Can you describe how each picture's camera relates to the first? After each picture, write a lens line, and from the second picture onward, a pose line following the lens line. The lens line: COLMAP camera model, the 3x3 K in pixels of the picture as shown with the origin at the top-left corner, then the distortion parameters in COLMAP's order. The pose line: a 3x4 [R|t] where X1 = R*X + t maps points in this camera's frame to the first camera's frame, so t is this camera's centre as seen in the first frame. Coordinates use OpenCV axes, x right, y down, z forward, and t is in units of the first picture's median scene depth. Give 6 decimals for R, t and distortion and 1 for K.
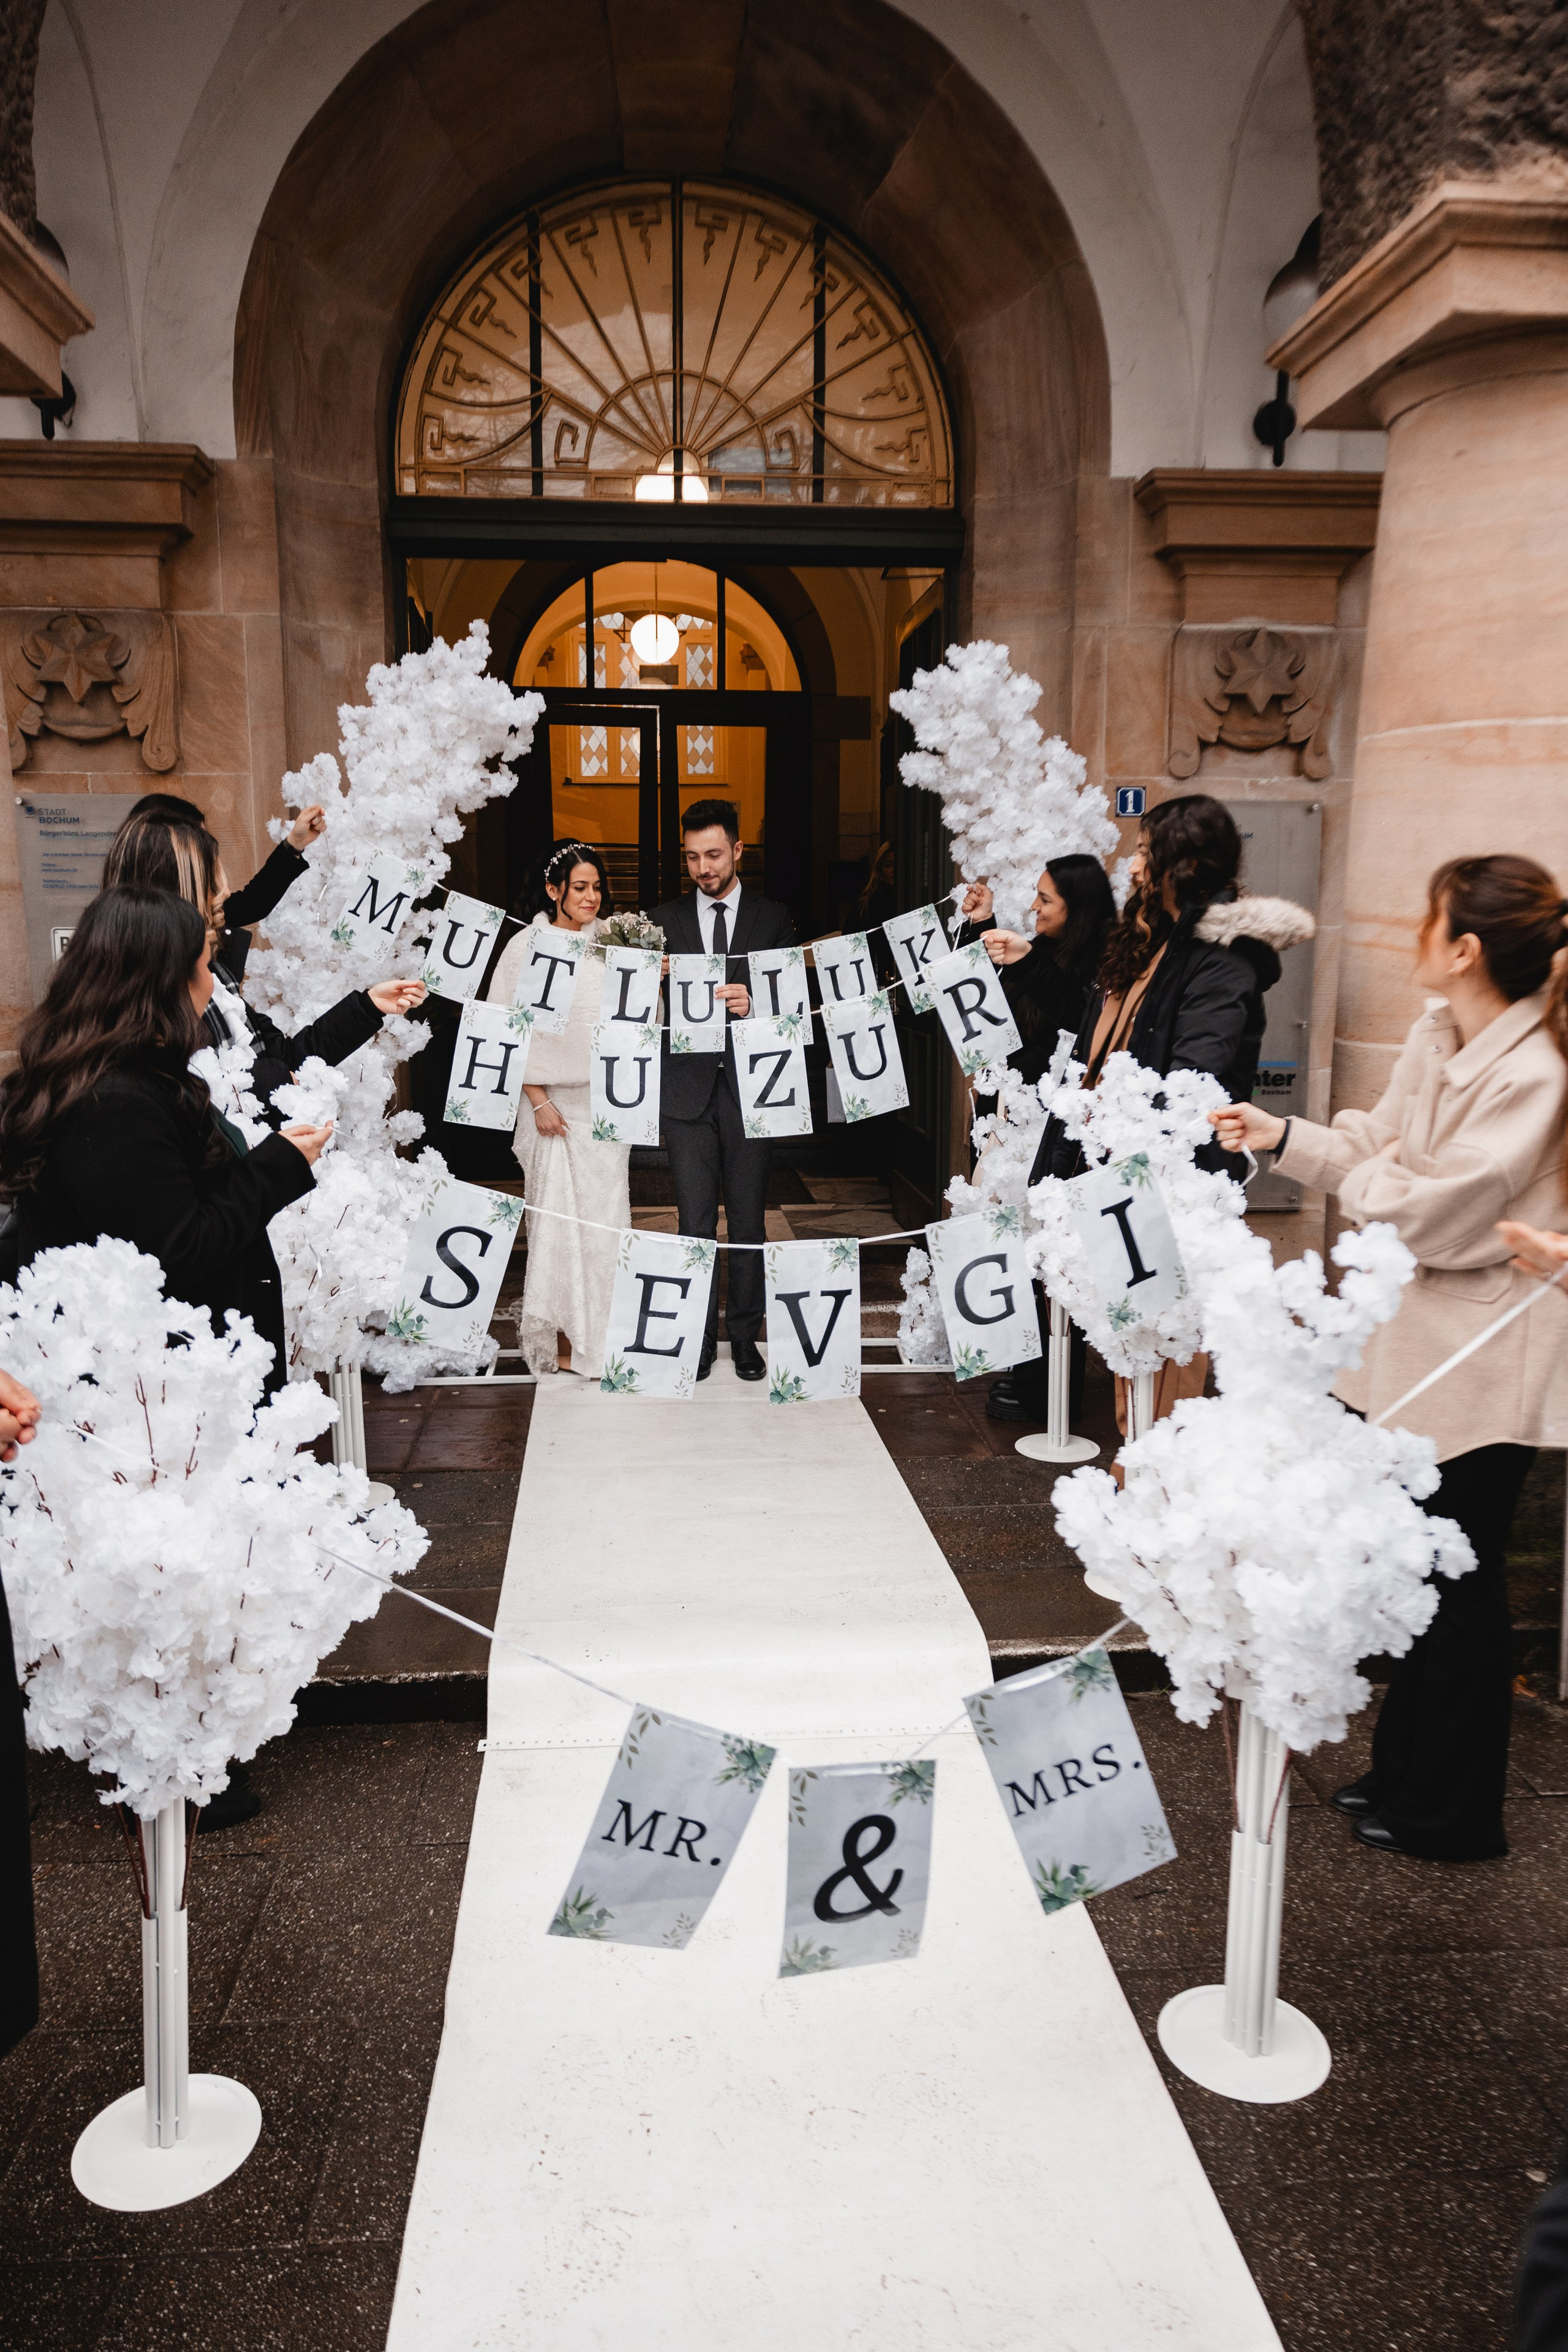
lens RADIAL K [[1555.2, 0, 773.9], [0, 1555.2, 1177.1], [0, 0, 1]] dist [0.001634, 0.001743]
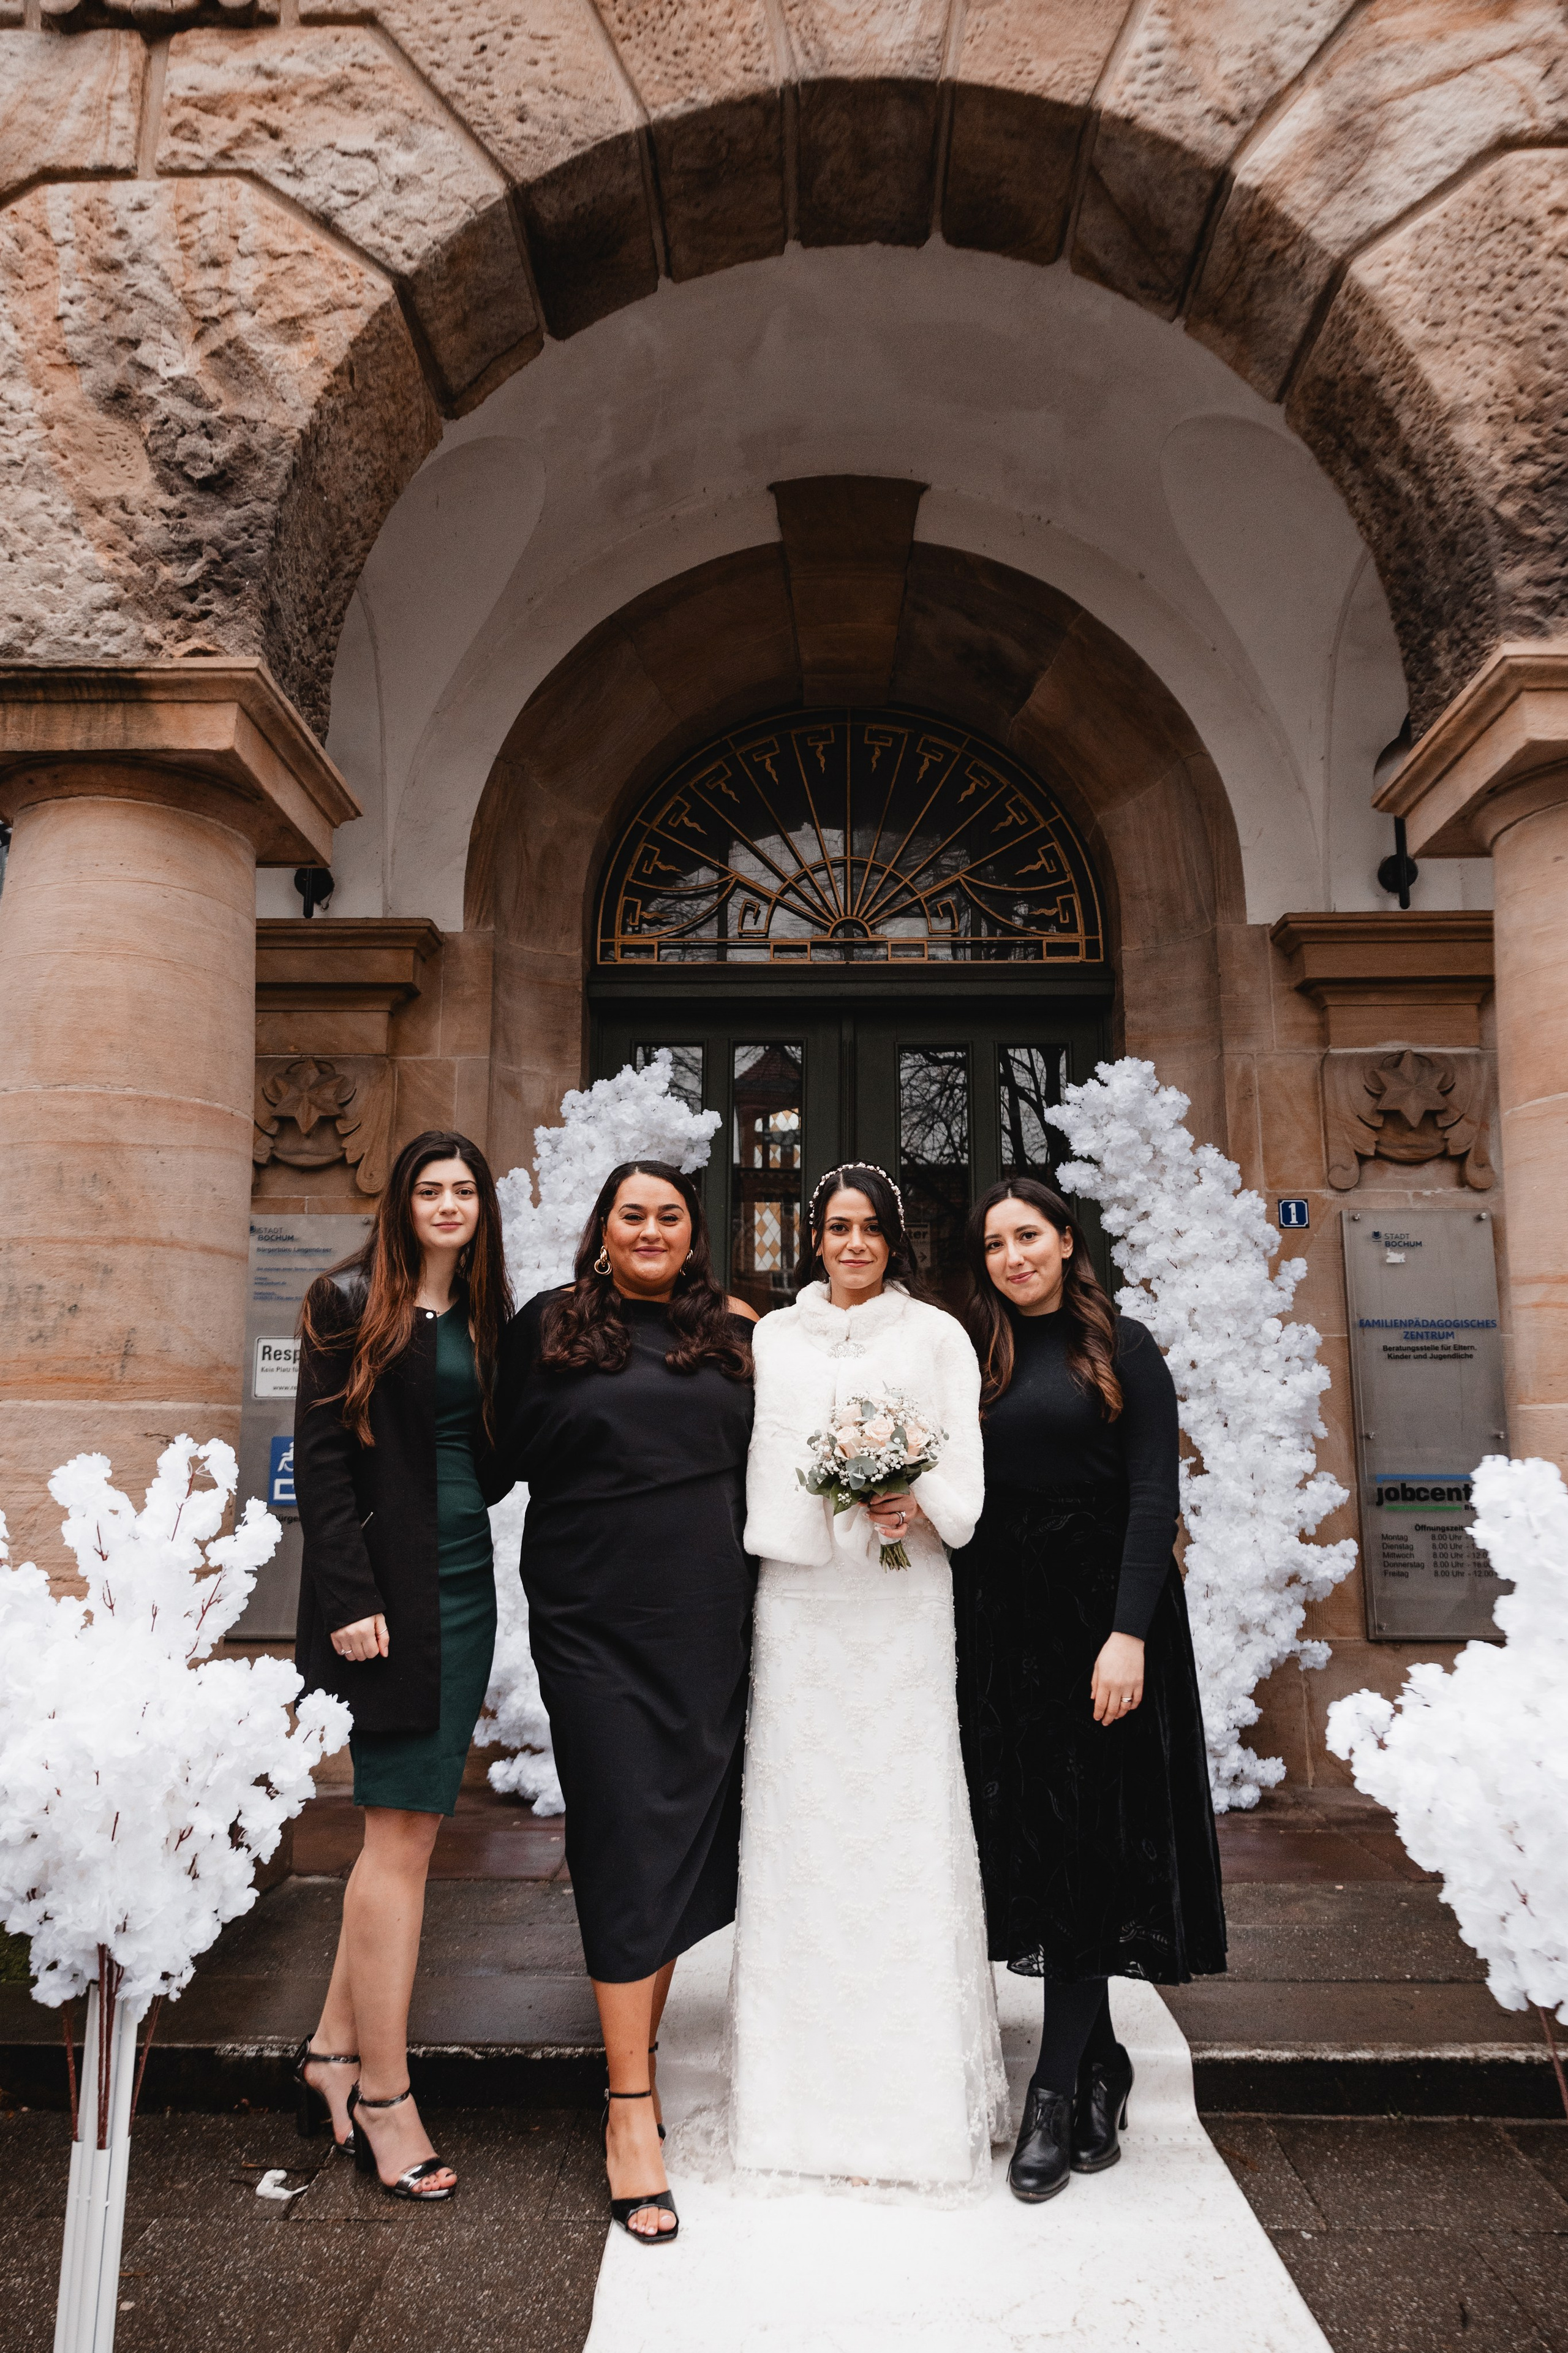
lens RADIAL K [[1631.4, 0, 781.4], [0, 1631.4, 1150.9], [0, 0, 1]] dist [0.001054, 0.002227]
pose [[0.994759, -0.018565, -0.100546, 0.007481], [-0.016073, 0.942756, -0.333097, 0.122290], [0.100974, 0.332967, 0.937516, -0.067123]]
